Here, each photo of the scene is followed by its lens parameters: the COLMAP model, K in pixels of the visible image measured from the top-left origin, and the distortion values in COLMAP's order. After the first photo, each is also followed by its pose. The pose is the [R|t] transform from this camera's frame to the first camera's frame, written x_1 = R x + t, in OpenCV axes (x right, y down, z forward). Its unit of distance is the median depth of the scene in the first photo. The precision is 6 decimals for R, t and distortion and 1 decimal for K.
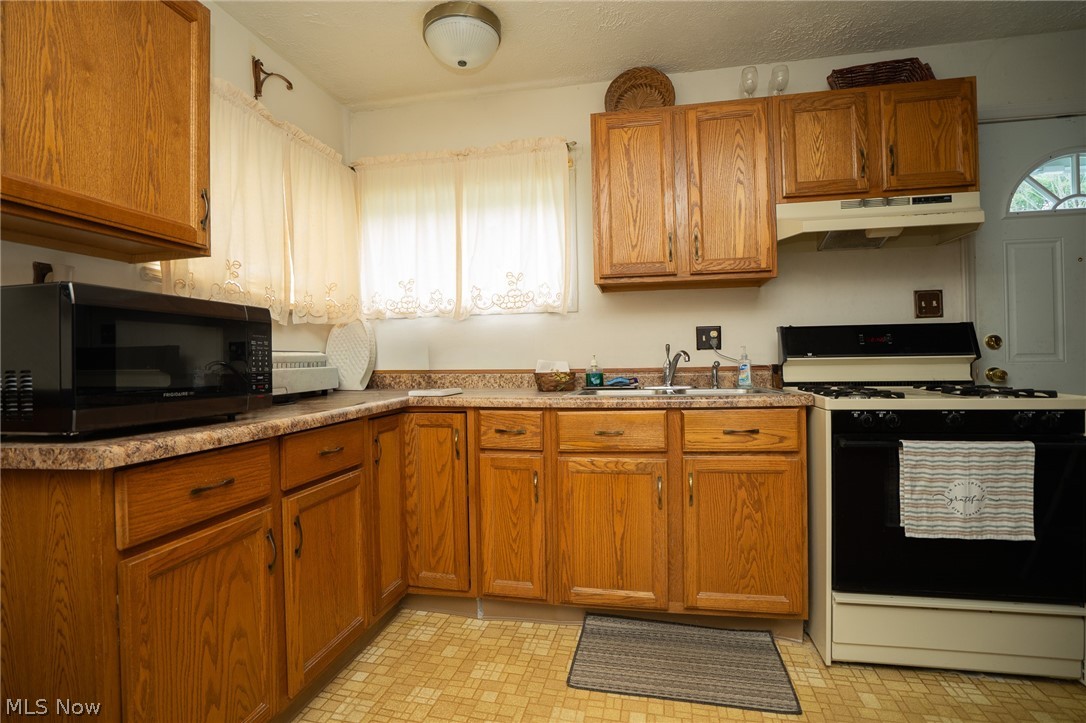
lens RADIAL K [[520.8, 0, 538.7], [0, 520.8, 359.6], [0, 0, 1]] dist [-0.069485, 0.029711]
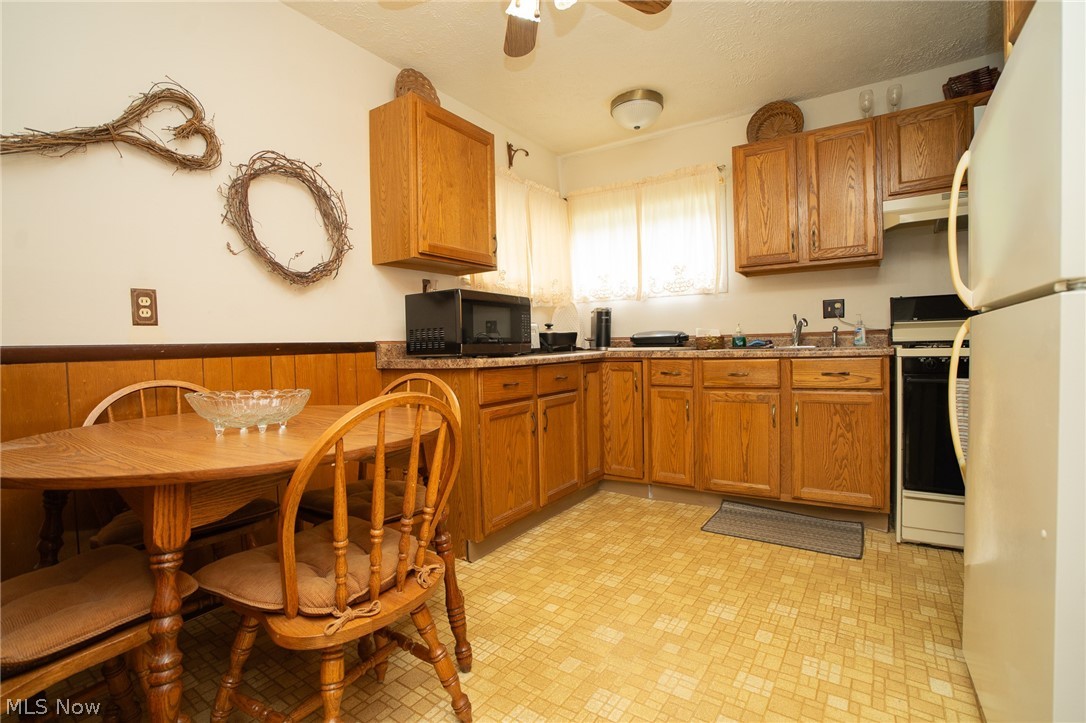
lens RADIAL K [[499.2, 0, 540.8], [0, 499.2, 360.0], [0, 0, 1]] dist [-0.062306, 0.025175]
pose [[0.929881, 0.005255, -0.367822, 0.124721], [0.007871, 0.999385, 0.034176, 0.045806], [0.367775, -0.034675, 0.929268, -0.478802]]
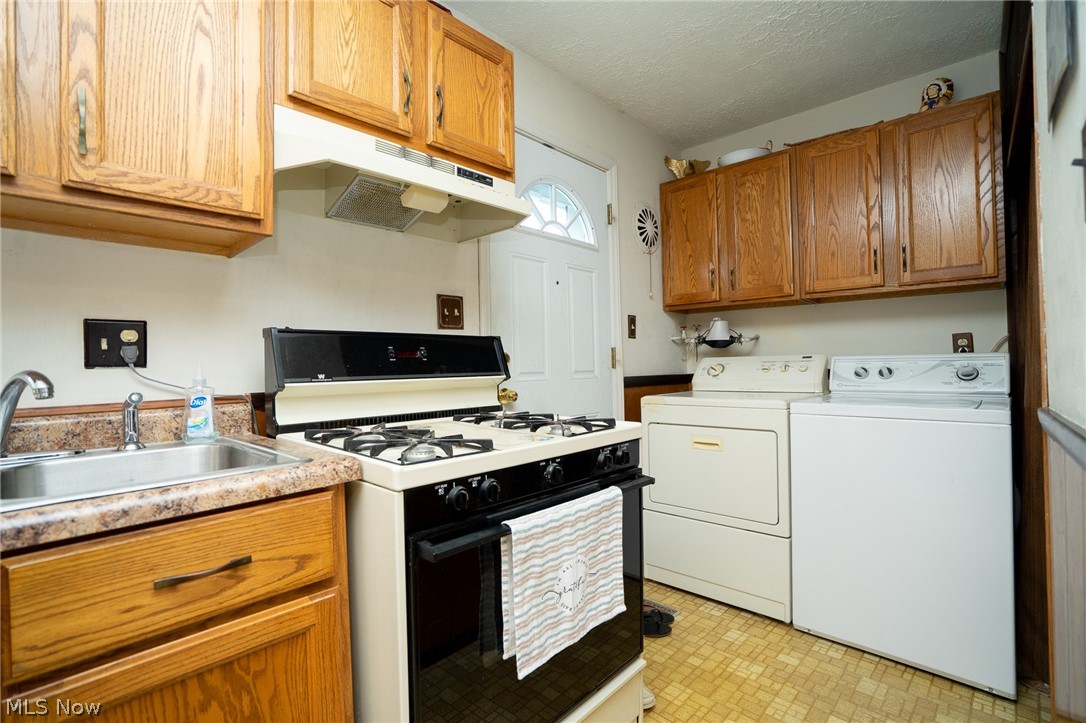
lens RADIAL K [[499.2, 0, 540.8], [0, 499.2, 360.0], [0, 0, 1]] dist [-0.062306, 0.025175]
pose [[0.521082, 0.015032, 0.853374, 0.182110], [0.007569, 0.999724, -0.022231, -0.016063], [-0.853473, 0.018043, 0.520824, 0.515892]]
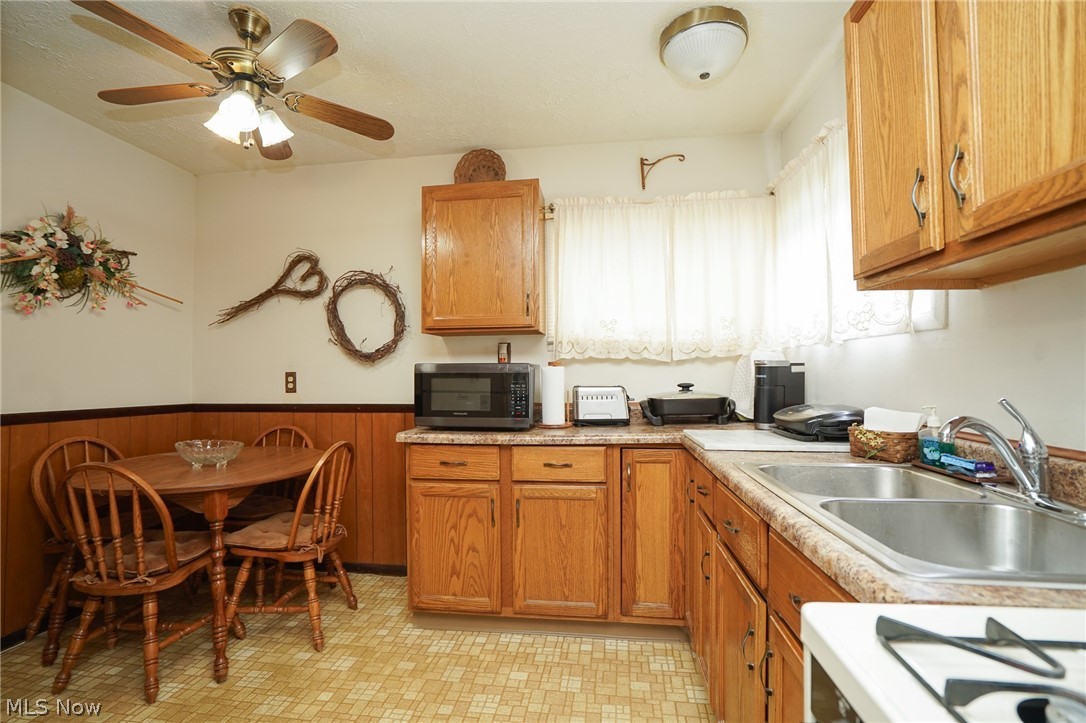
lens RADIAL K [[499.2, 0, 540.8], [0, 499.2, 360.0], [0, 0, 1]] dist [-0.062306, 0.025175]
pose [[0.083054, -0.006450, -0.996524, 0.725834], [0.007422, 0.999955, -0.005854, -0.073819], [0.996517, -0.006910, 0.083098, 0.664708]]
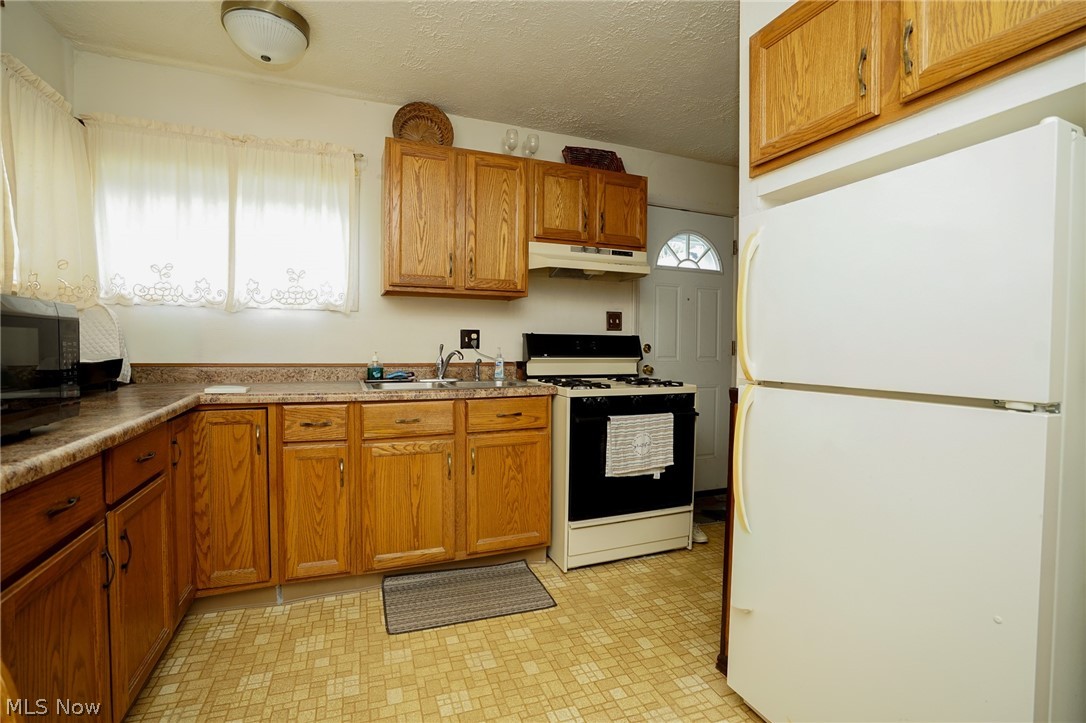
lens RADIAL K [[499.2, 0, 540.8], [0, 499.2, 360.0], [0, 0, 1]] dist [-0.062306, 0.025175]
pose [[0.834340, 0.007362, 0.551201, -0.228407], [-0.025562, 0.999352, 0.025345, -0.033232], [-0.550657, -0.035237, 0.833988, -0.106369]]
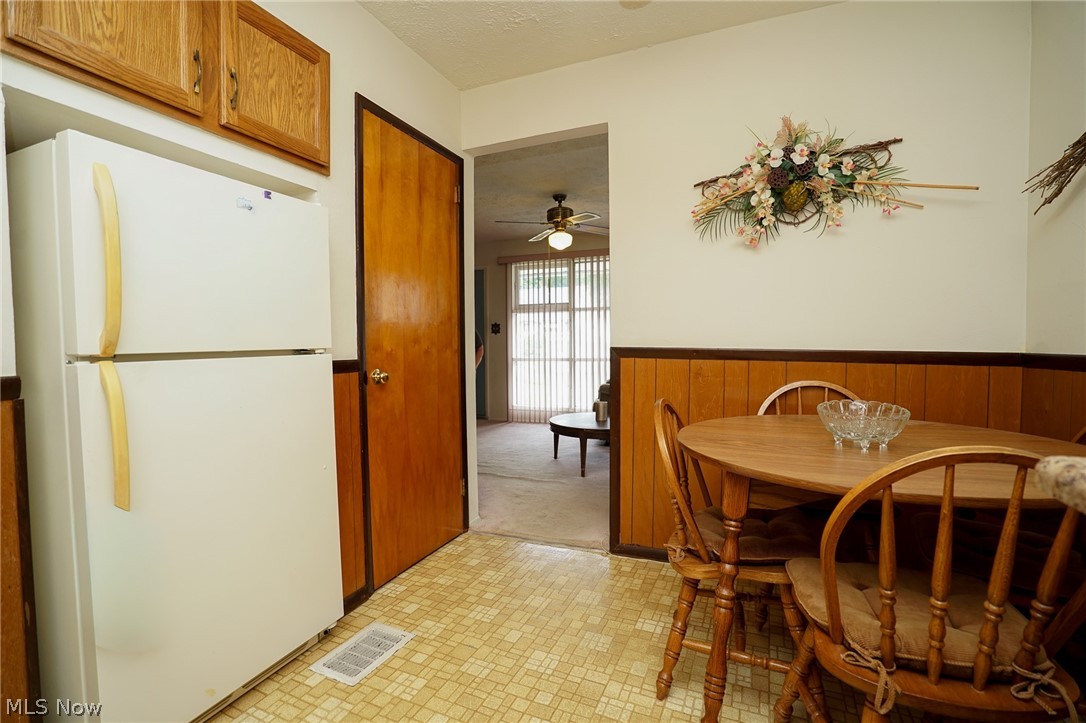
lens RADIAL K [[499.2, 0, 540.8], [0, 499.2, 360.0], [0, 0, 1]] dist [-0.062306, 0.025175]
pose [[-0.981592, 0.021894, 0.189730, -0.157914], [0.027022, 0.999335, 0.024485, 0.012164], [-0.189067, 0.029162, -0.981531, 0.754854]]
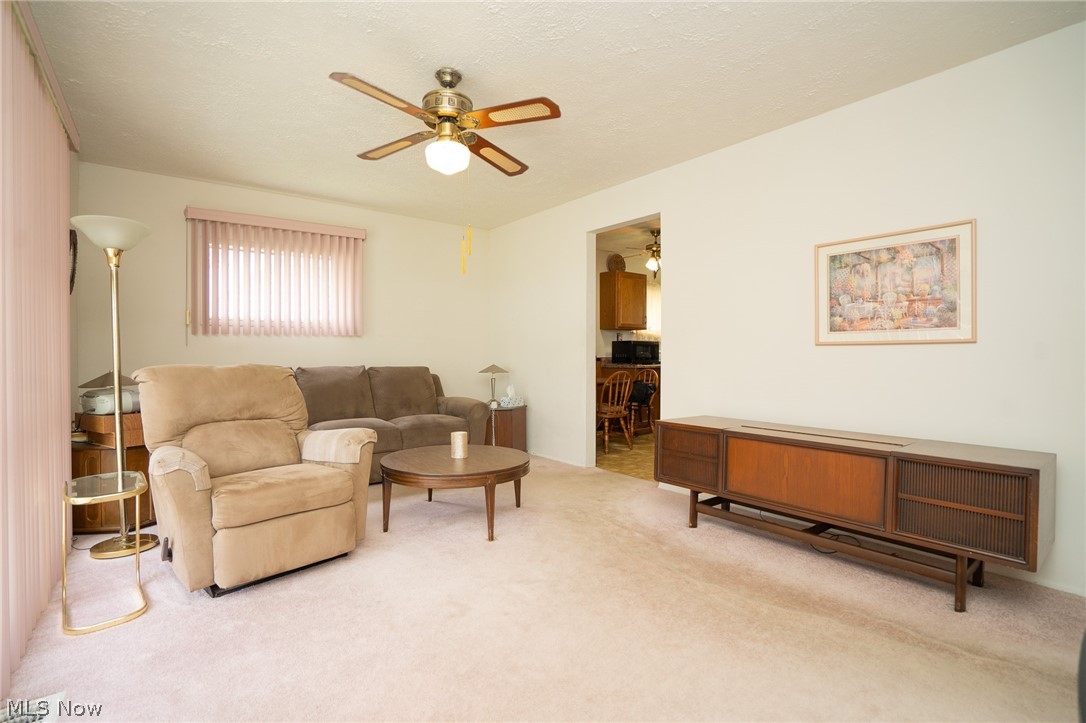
lens RADIAL K [[499.2, 0, 540.8], [0, 499.2, 360.0], [0, 0, 1]] dist [-0.062306, 0.025175]
pose [[0.764317, 0.023257, -0.644421, 1.183528], [-0.008915, 0.999635, 0.025503, -0.028317], [0.644779, -0.013747, 0.764246, -2.364643]]
